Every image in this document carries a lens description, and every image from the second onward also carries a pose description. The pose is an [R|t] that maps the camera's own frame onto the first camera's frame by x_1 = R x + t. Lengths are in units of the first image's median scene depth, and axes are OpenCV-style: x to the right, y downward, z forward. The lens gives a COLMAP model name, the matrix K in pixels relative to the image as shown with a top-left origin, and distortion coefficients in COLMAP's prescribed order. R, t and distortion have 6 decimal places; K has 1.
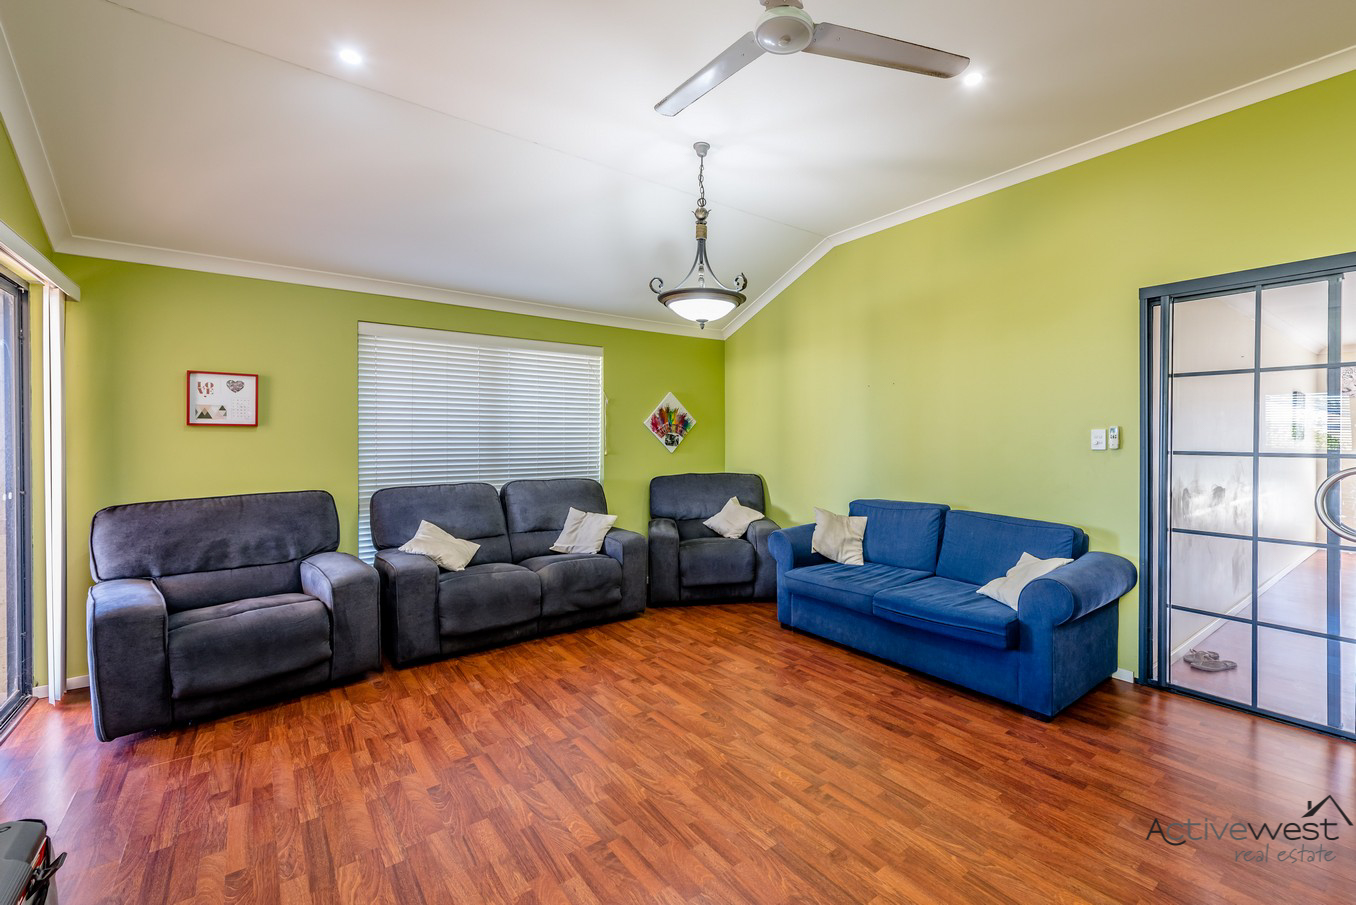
lens RADIAL K [[552.3, 0, 687.6], [0, 552.3, 442.4], [0, 0, 1]] dist [-0.000395, -0.000355]
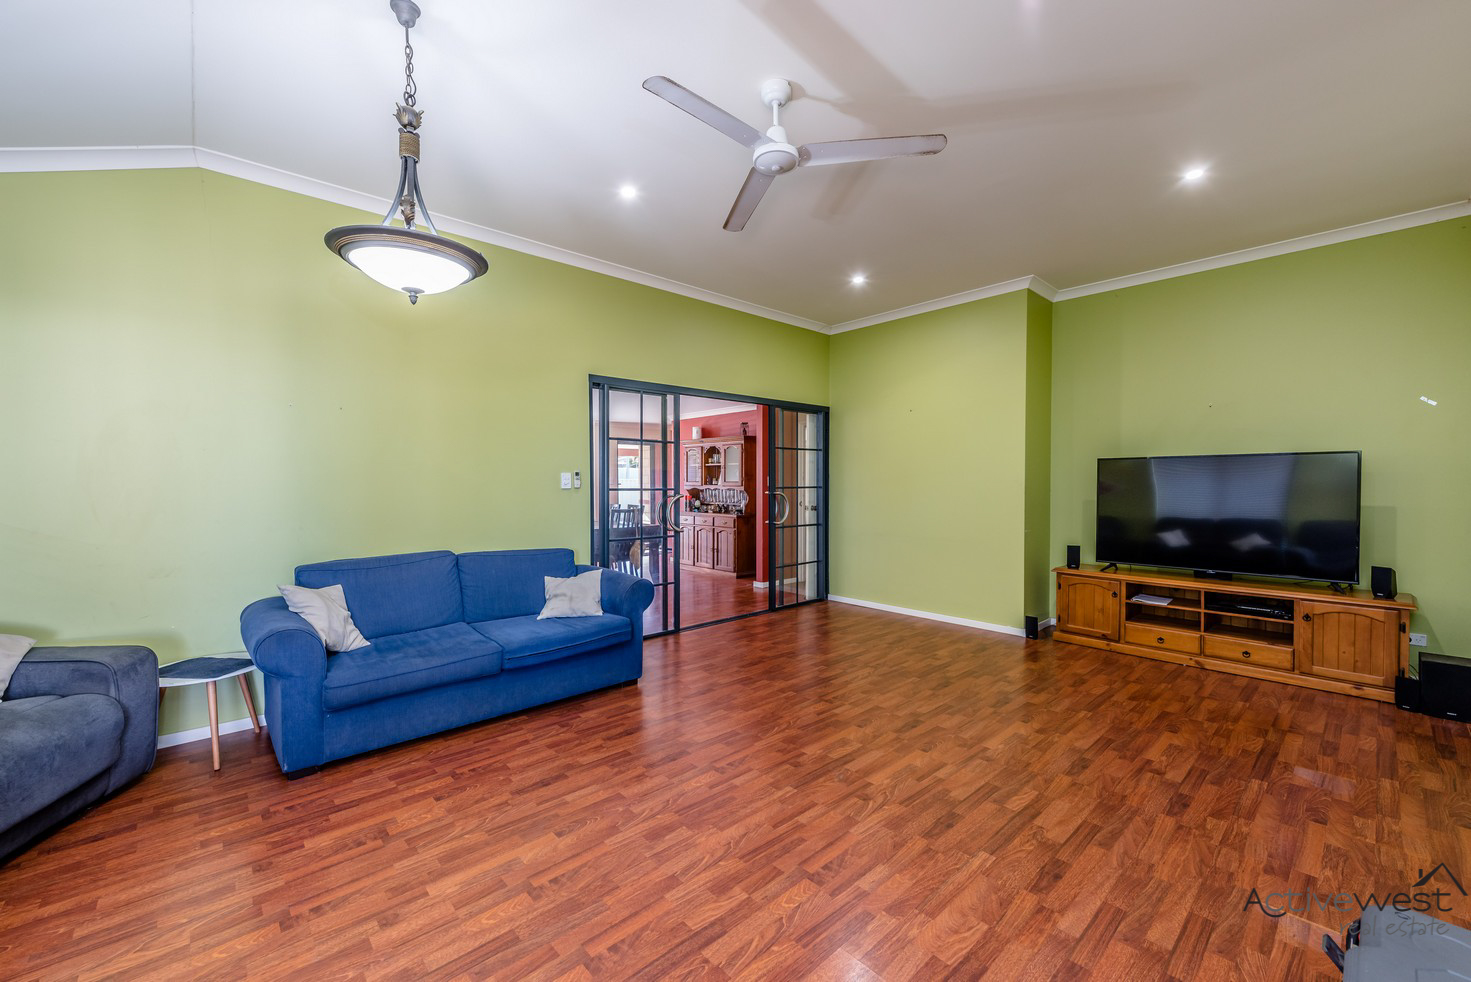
lens RADIAL K [[599.2, 0, 745.9], [0, 599.2, 480.0], [0, 0, 1]] dist [-0.000395, -0.000355]
pose [[-0.081593, 0.001399, 0.996665, -0.751598], [0.010704, 0.999943, -0.000527, -0.001422], [-0.996608, 0.010625, -0.081603, 0.727212]]
